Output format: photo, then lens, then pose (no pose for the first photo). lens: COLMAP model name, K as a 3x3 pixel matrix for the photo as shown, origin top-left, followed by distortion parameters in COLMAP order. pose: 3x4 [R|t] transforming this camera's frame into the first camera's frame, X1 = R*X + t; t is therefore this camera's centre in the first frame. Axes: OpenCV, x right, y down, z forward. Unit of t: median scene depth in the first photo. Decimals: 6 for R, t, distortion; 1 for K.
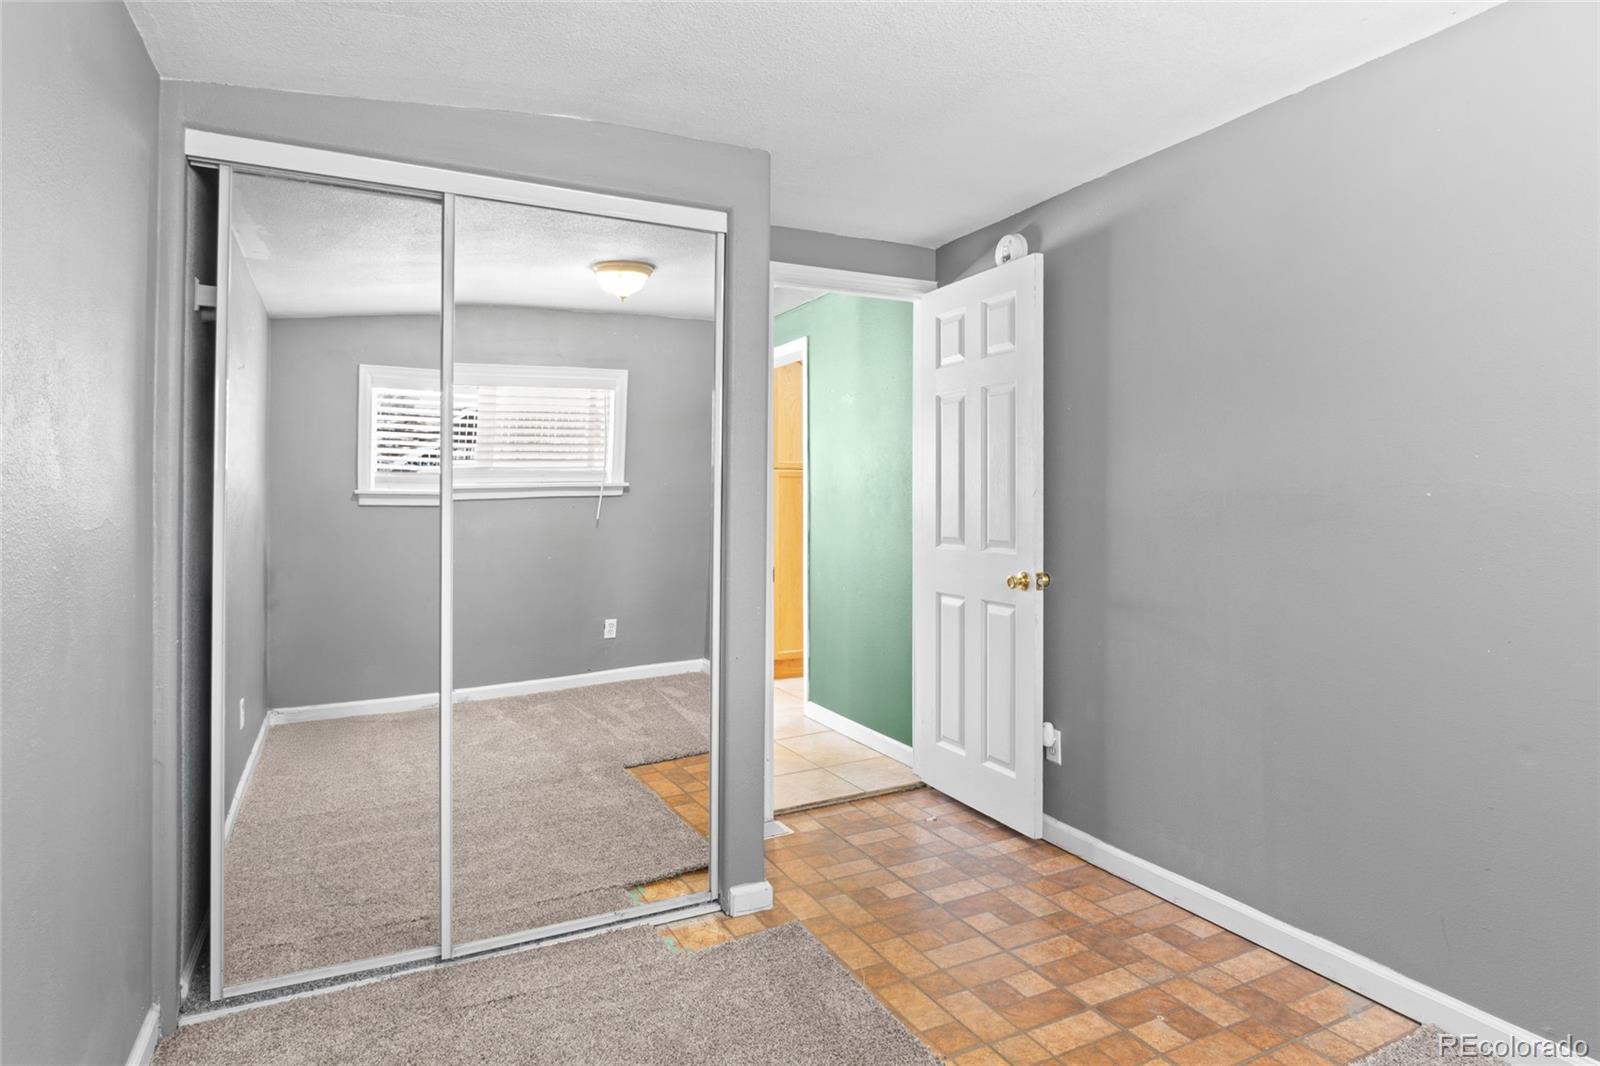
lens RADIAL K [[873.4, 0, 796.7], [0, 873.4, 502.2], [0, 0, 1]] dist [-0.030365, 0.007382]
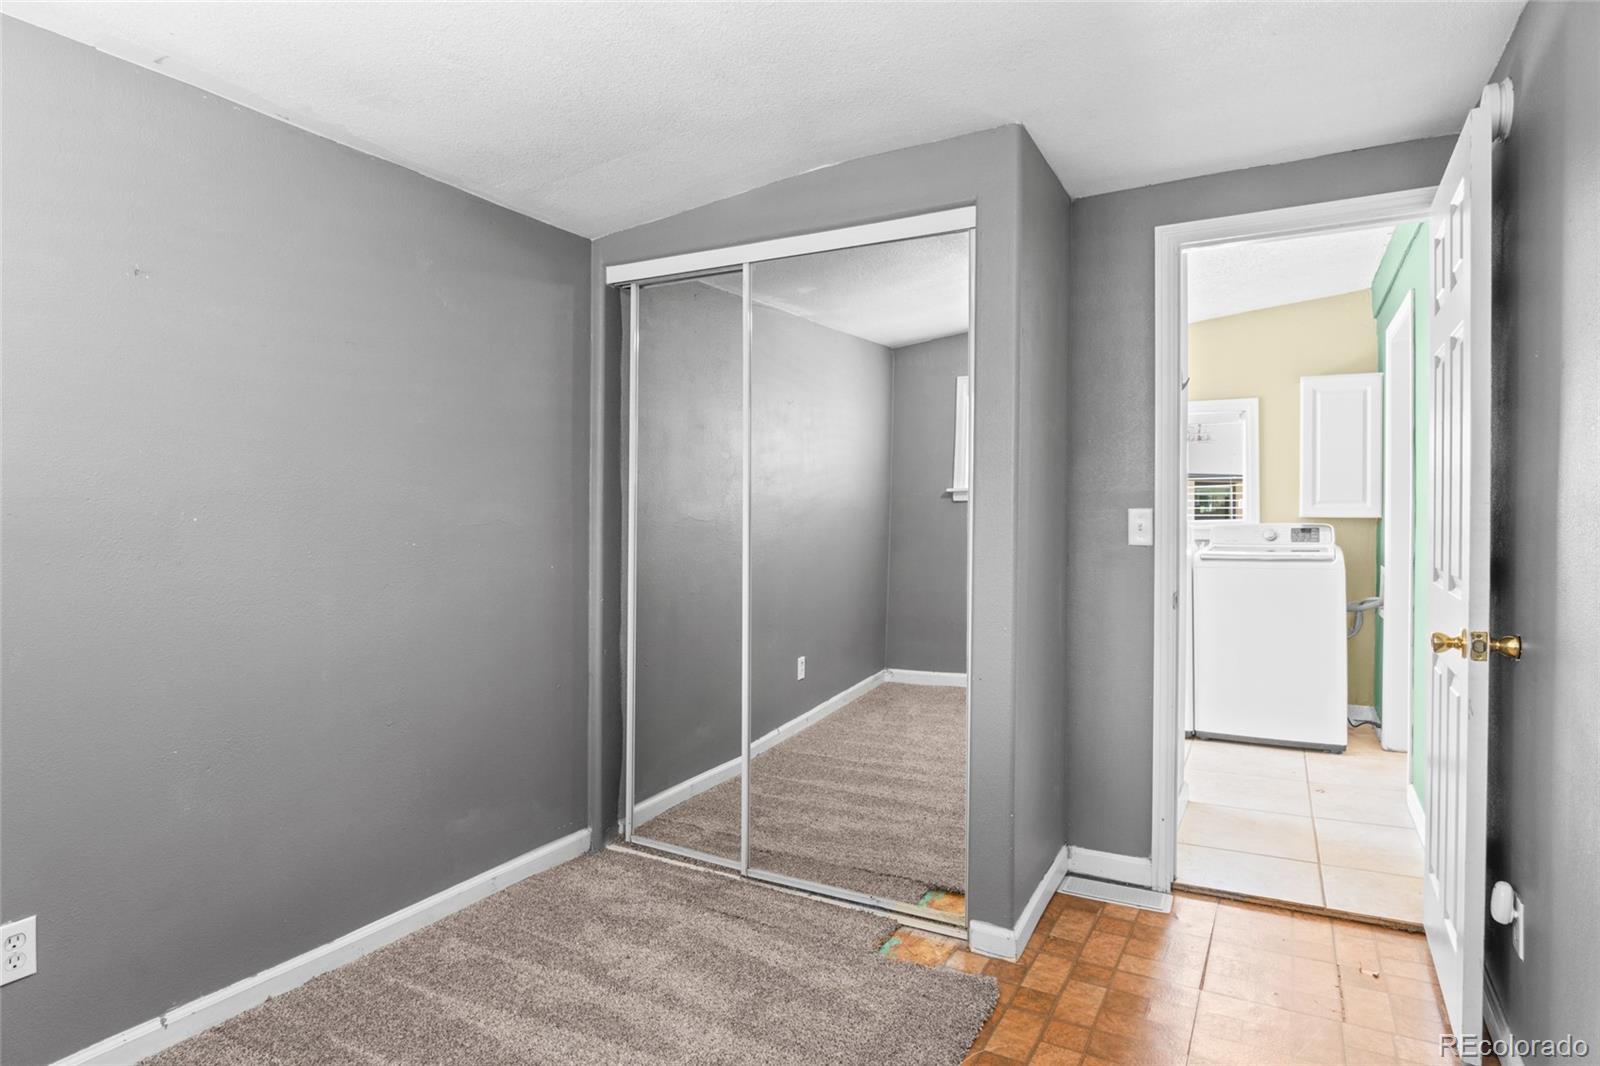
lens RADIAL K [[873.4, 0, 796.7], [0, 873.4, 502.2], [0, 0, 1]] dist [-0.030365, 0.007382]
pose [[0.560683, -0.000136, -0.828030, 0.625254], [-0.002306, 0.999996, -0.001726, -0.008405], [0.828027, 0.002877, 0.560681, 0.327396]]
